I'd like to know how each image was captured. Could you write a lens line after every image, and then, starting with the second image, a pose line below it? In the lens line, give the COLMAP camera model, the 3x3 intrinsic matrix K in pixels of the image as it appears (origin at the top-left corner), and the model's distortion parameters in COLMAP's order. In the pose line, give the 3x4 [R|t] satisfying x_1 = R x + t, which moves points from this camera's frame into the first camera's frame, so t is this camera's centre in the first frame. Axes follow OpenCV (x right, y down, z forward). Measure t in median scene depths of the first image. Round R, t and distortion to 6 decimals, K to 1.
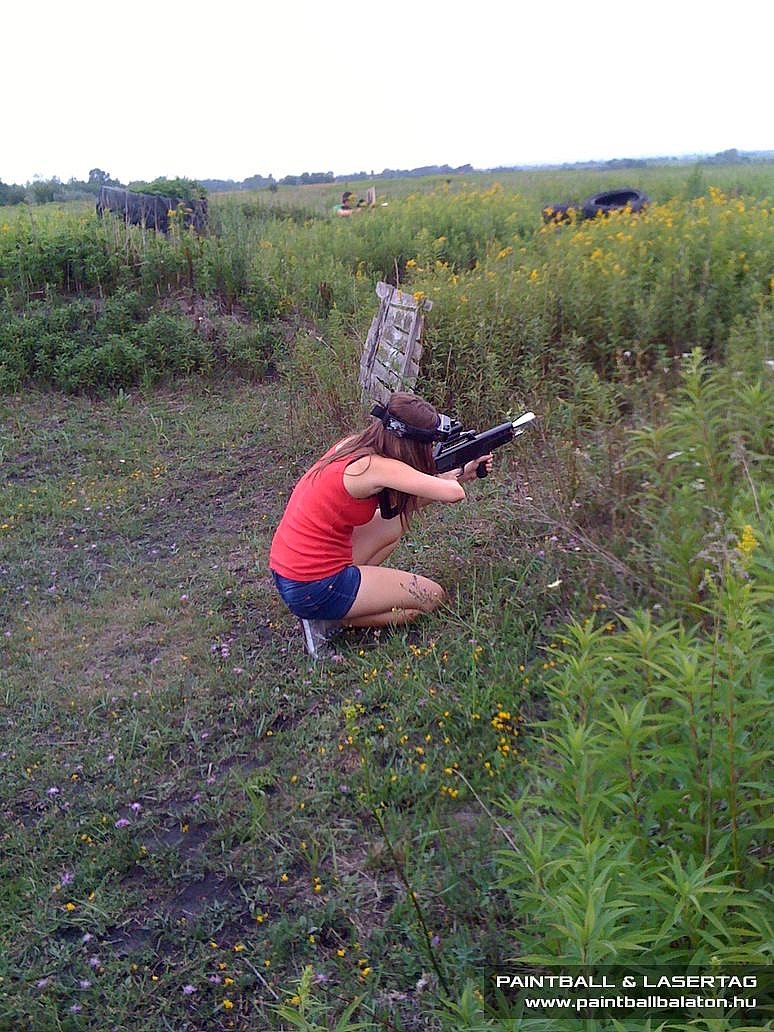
lens RADIAL K [[1330.3, 0, 387.0], [0, 1330.3, 516.0], [0, 0, 1]] dist [-0.020818, -0.034378]
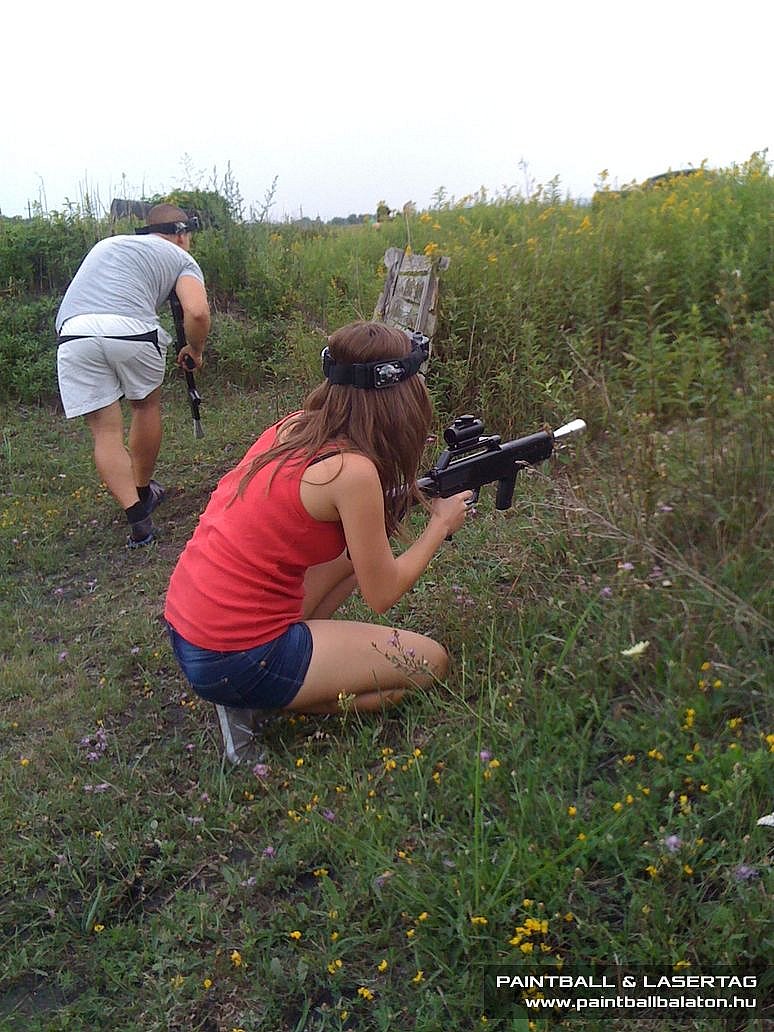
lens RADIAL K [[1330.3, 0, 387.0], [0, 1330.3, 516.0], [0, 0, 1]] dist [-0.020818, -0.034378]
pose [[0.999335, -0.002664, -0.036377, 0.026464], [0.001561, 0.999539, -0.030311, 0.007610], [0.036441, 0.030234, 0.998878, 0.259883]]
